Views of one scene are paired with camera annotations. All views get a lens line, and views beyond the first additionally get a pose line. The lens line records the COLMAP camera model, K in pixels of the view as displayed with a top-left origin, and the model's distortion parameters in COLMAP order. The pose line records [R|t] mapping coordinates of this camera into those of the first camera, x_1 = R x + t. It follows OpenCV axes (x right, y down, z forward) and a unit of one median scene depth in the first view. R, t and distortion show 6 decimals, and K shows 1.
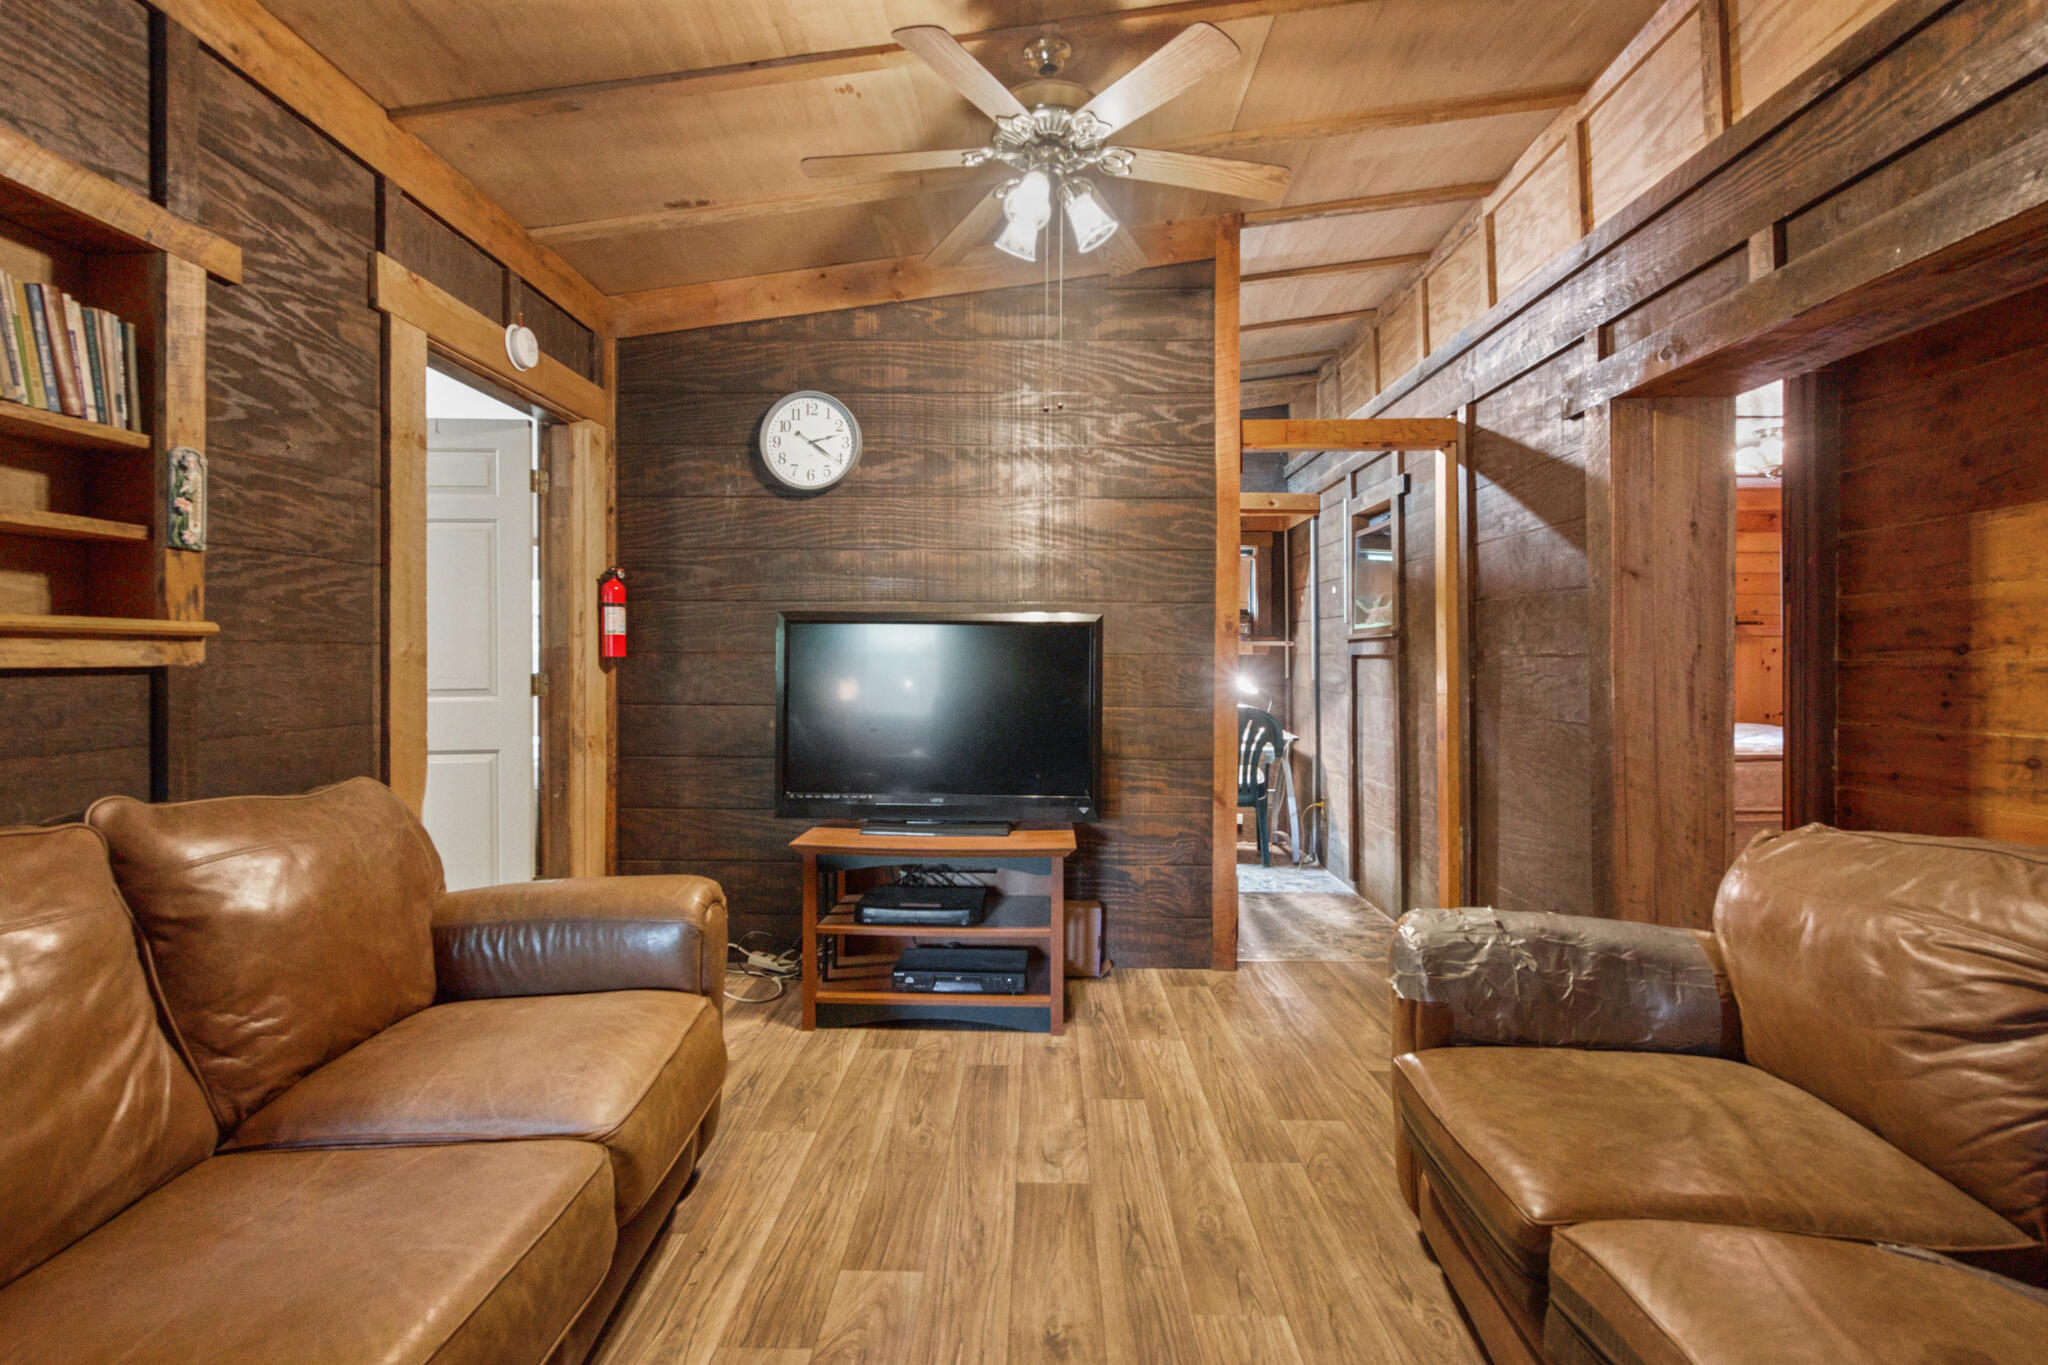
lens RADIAL K [[917.0, 0, 1025.2], [0, 917.0, 657.6], [0, 0, 1]] dist [0.001180, 0.000420]
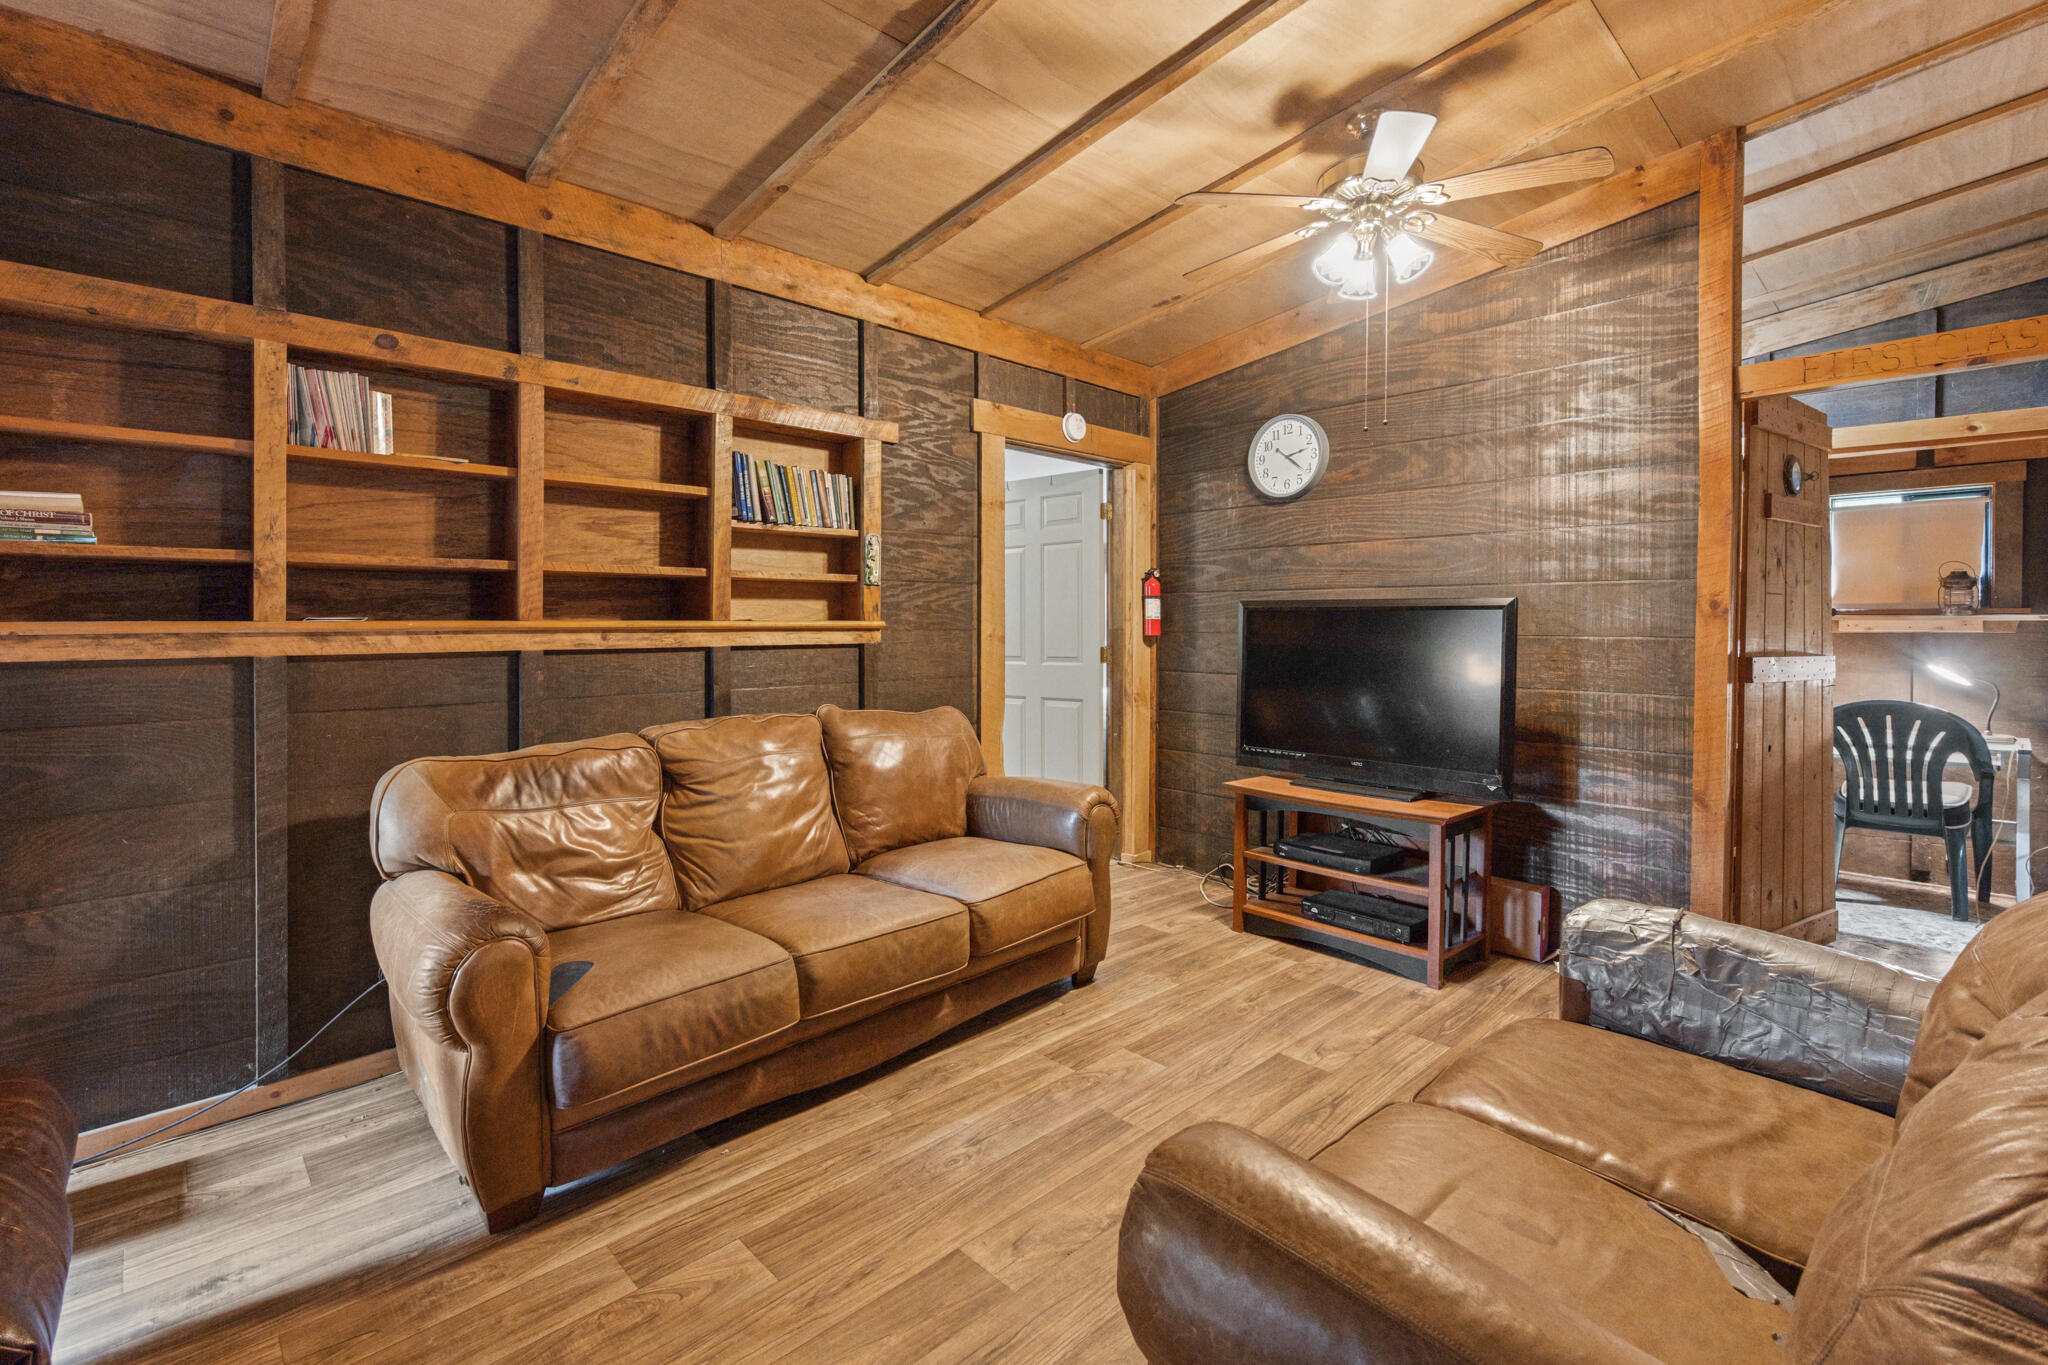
lens RADIAL K [[924.3, 0, 1023.5], [0, 924.3, 632.7], [0, 0, 1]] dist [0.000691, 0.000262]
pose [[0.706953, 0.004483, -0.707246, 0.563070], [0.000409, 0.999977, 0.006748, -0.020903], [0.707260, -0.005060, 0.706935, -0.141764]]
